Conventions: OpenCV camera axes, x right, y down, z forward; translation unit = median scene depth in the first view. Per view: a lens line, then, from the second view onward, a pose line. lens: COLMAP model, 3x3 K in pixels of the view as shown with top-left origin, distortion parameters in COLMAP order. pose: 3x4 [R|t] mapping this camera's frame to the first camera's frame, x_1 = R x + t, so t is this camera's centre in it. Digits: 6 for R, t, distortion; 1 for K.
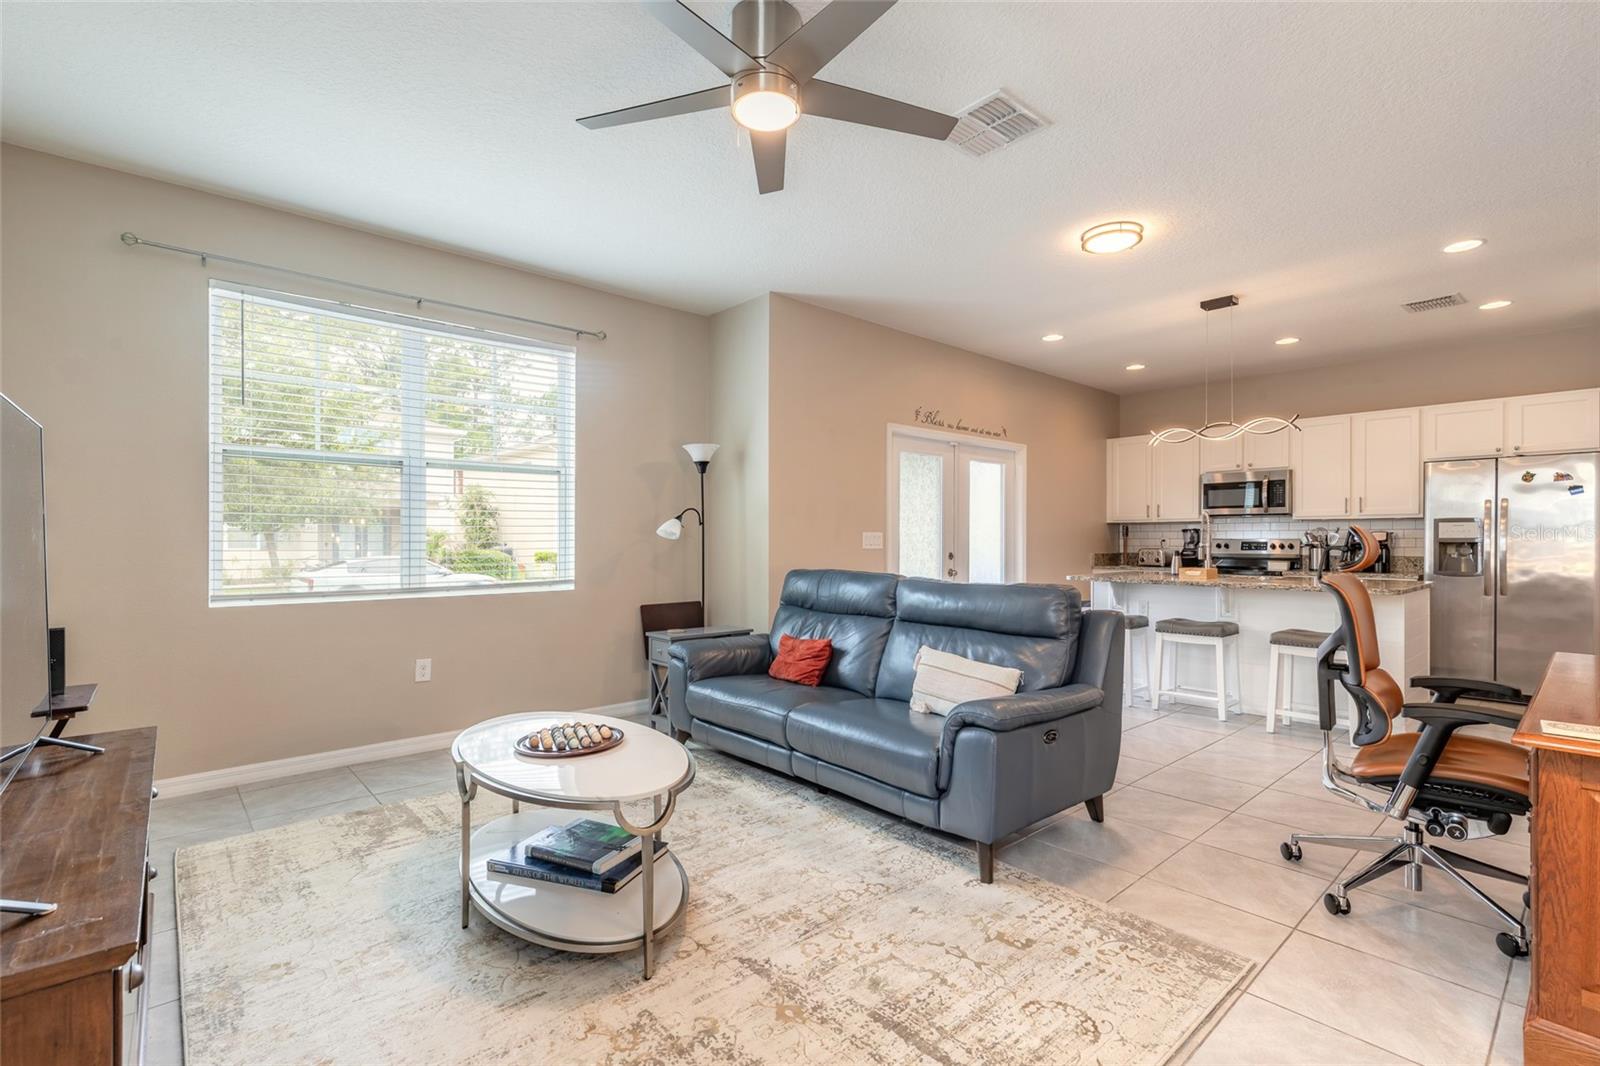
lens RADIAL K [[726.8, 0, 799.5], [0, 726.8, 541.3], [0, 0, 1]] dist [0.006904, -0.000969]
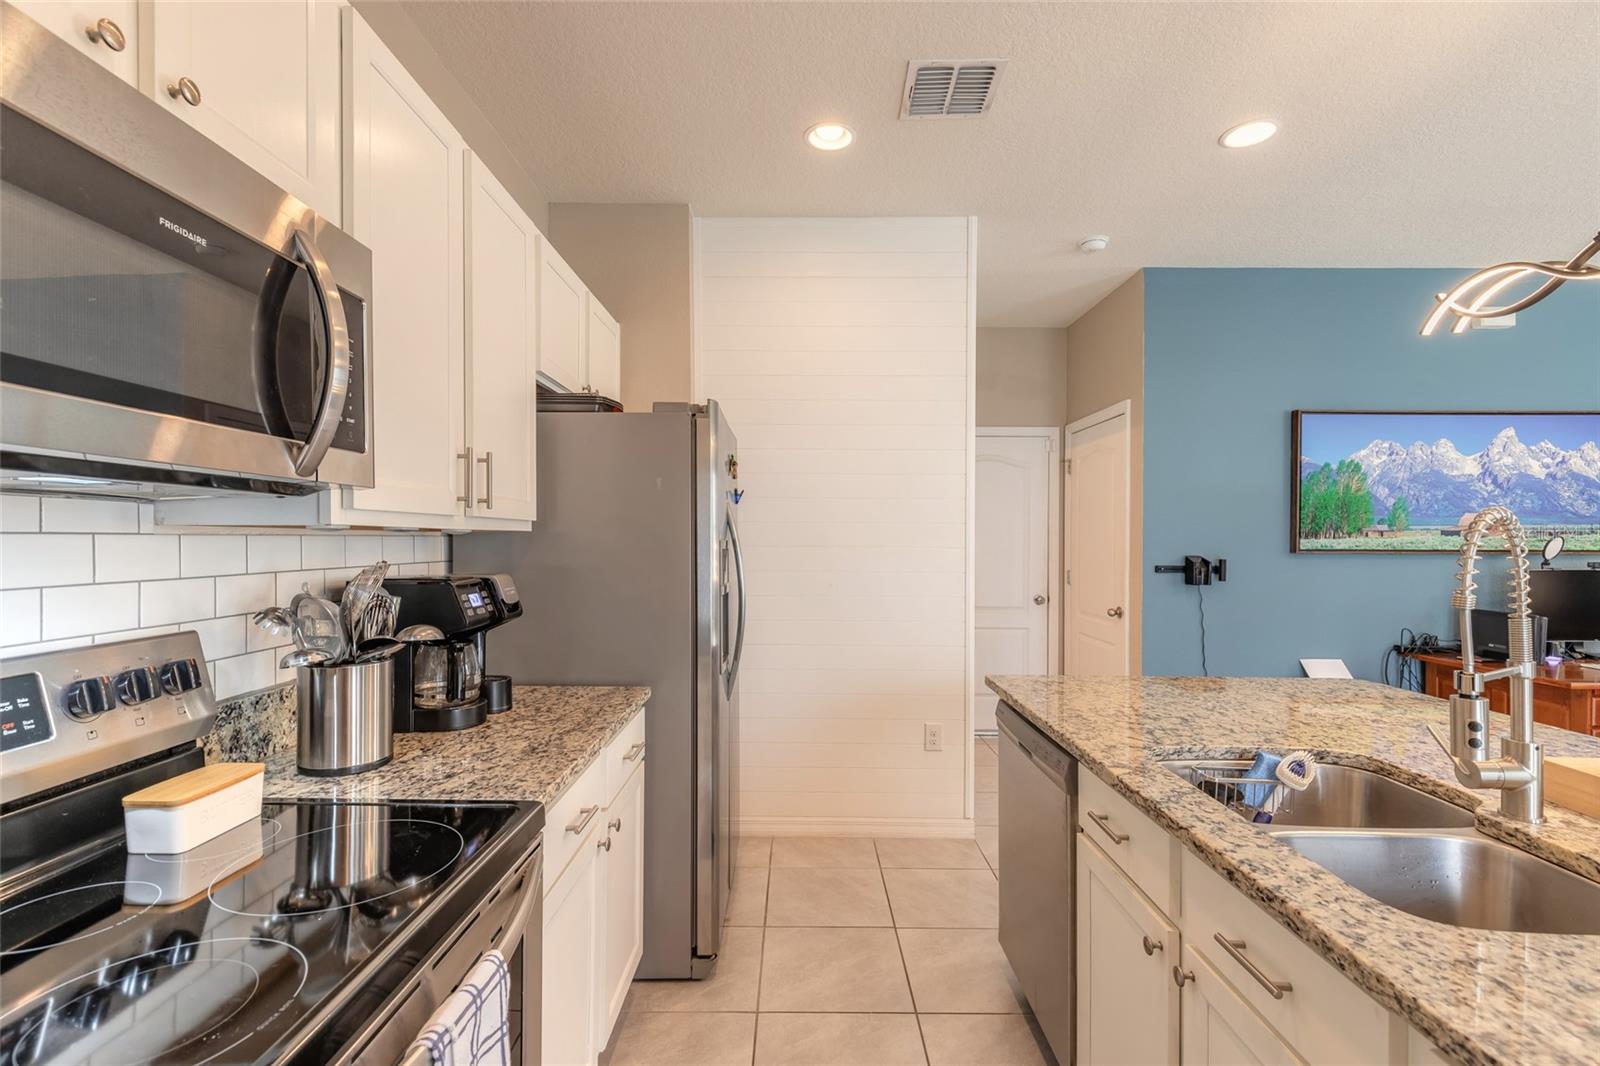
lens RADIAL K [[726.8, 0, 791.3], [0, 726.8, 540.4], [0, 0, 1]] dist [0.006904, -0.000969]
pose [[-0.748422, -0.002485, 0.663218, 0.505028], [-0.002518, 0.999996, 0.000905, -0.028116], [-0.663218, -0.000993, -0.748426, 1.145851]]
